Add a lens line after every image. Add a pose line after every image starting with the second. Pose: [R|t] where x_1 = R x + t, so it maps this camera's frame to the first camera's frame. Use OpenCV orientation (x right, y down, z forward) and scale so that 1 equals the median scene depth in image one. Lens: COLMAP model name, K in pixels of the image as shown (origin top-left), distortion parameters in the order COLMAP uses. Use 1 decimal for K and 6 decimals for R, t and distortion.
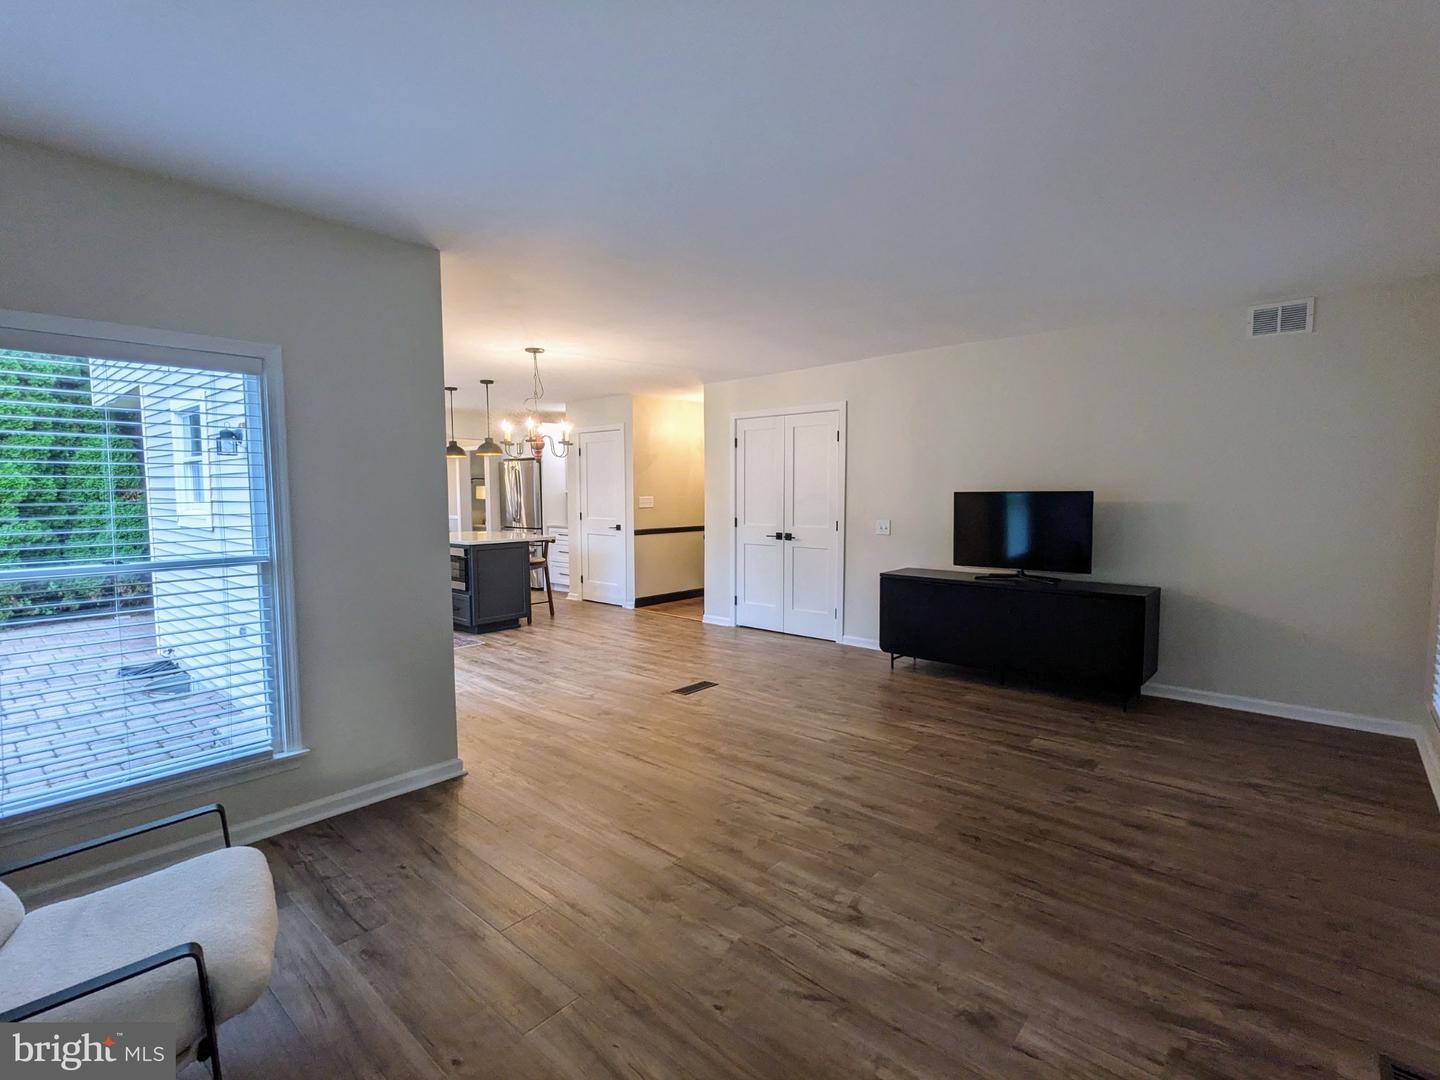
lens RADIAL K [[693.2, 0, 721.7], [0, 693.2, 540.2], [0, 0, 1]] dist [0.008421, 0.001041]
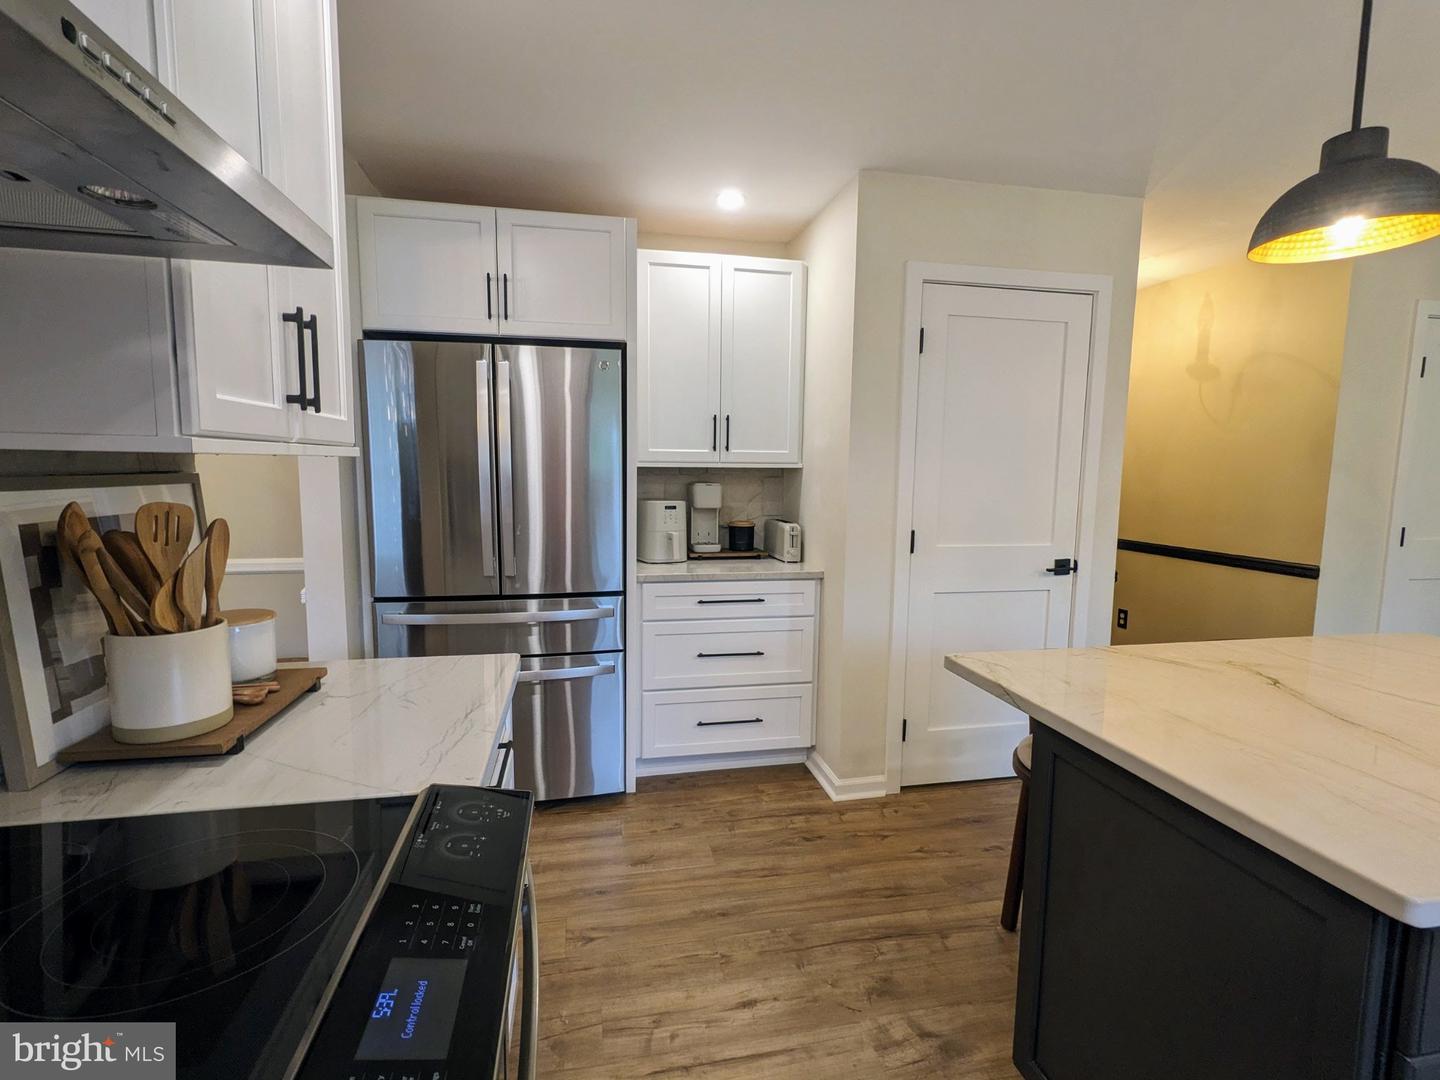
lens RADIAL K [[693.2, 0, 721.7], [0, 693.2, 540.2], [0, 0, 1]] dist [0.008421, 0.001041]
pose [[0.607833, -0.071818, 0.790811, -0.891544], [0.046121, 0.997413, 0.055131, -0.099129], [-0.792724, 0.002963, 0.609573, 1.506005]]
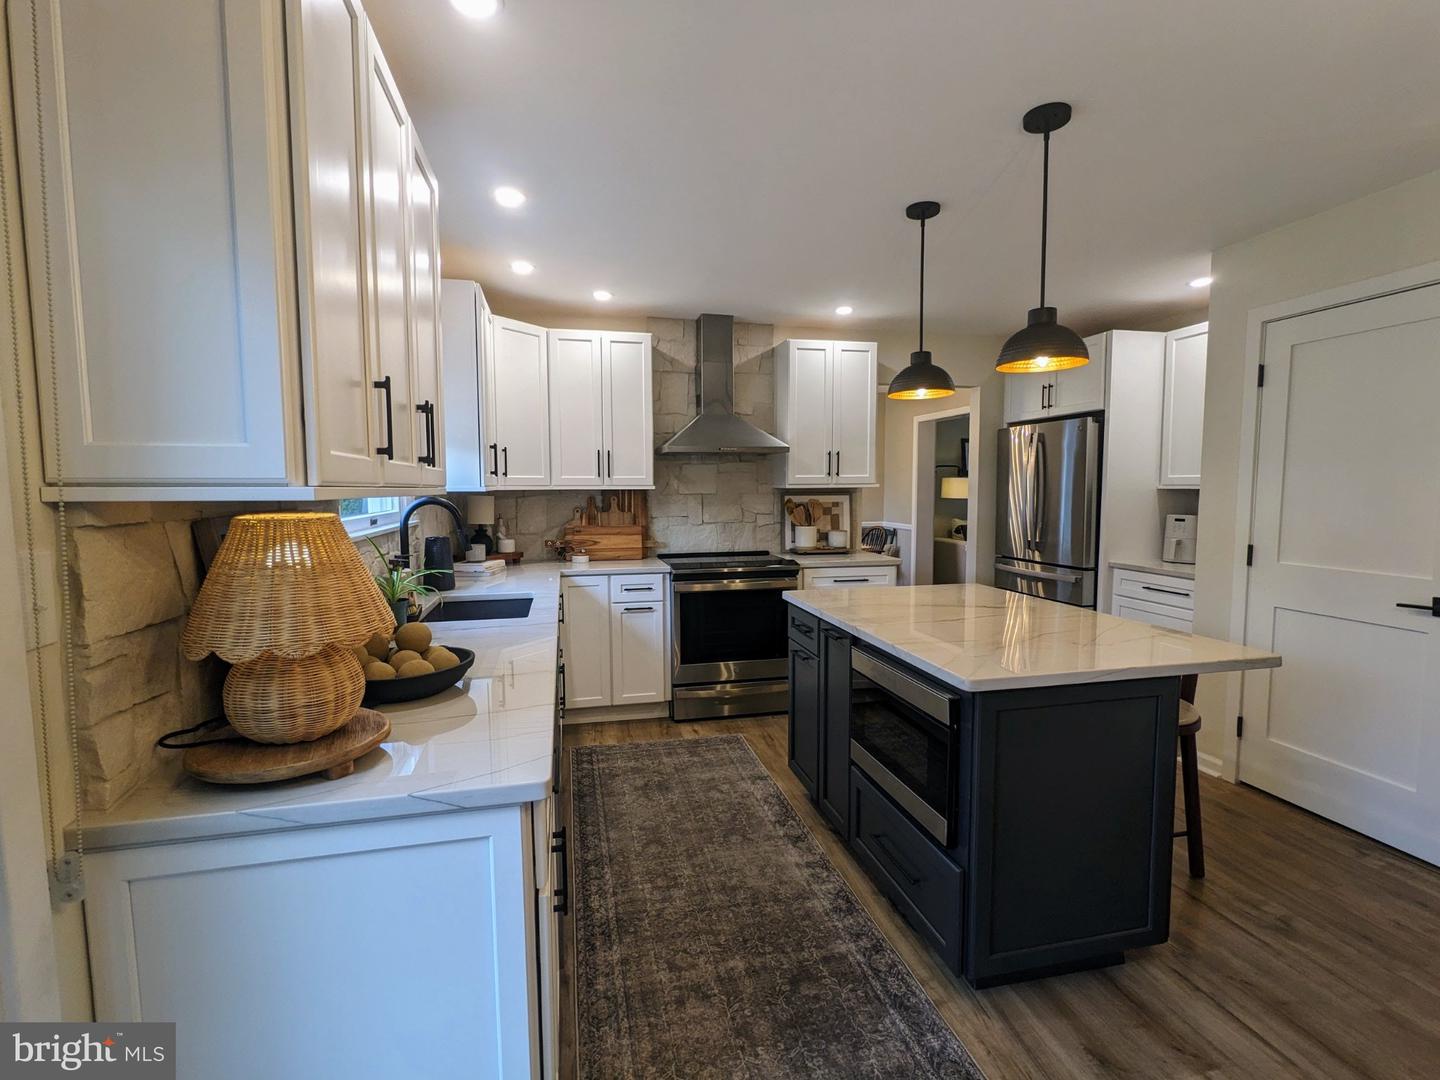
lens RADIAL K [[693.2, 0, 721.7], [0, 693.2, 540.2], [0, 0, 1]] dist [0.008421, 0.001041]
pose [[0.810455, 0.045497, -0.584031, -0.370955], [-0.040809, 0.998942, 0.021189, -0.067054], [0.584377, 0.006661, 0.811455, 0.937708]]
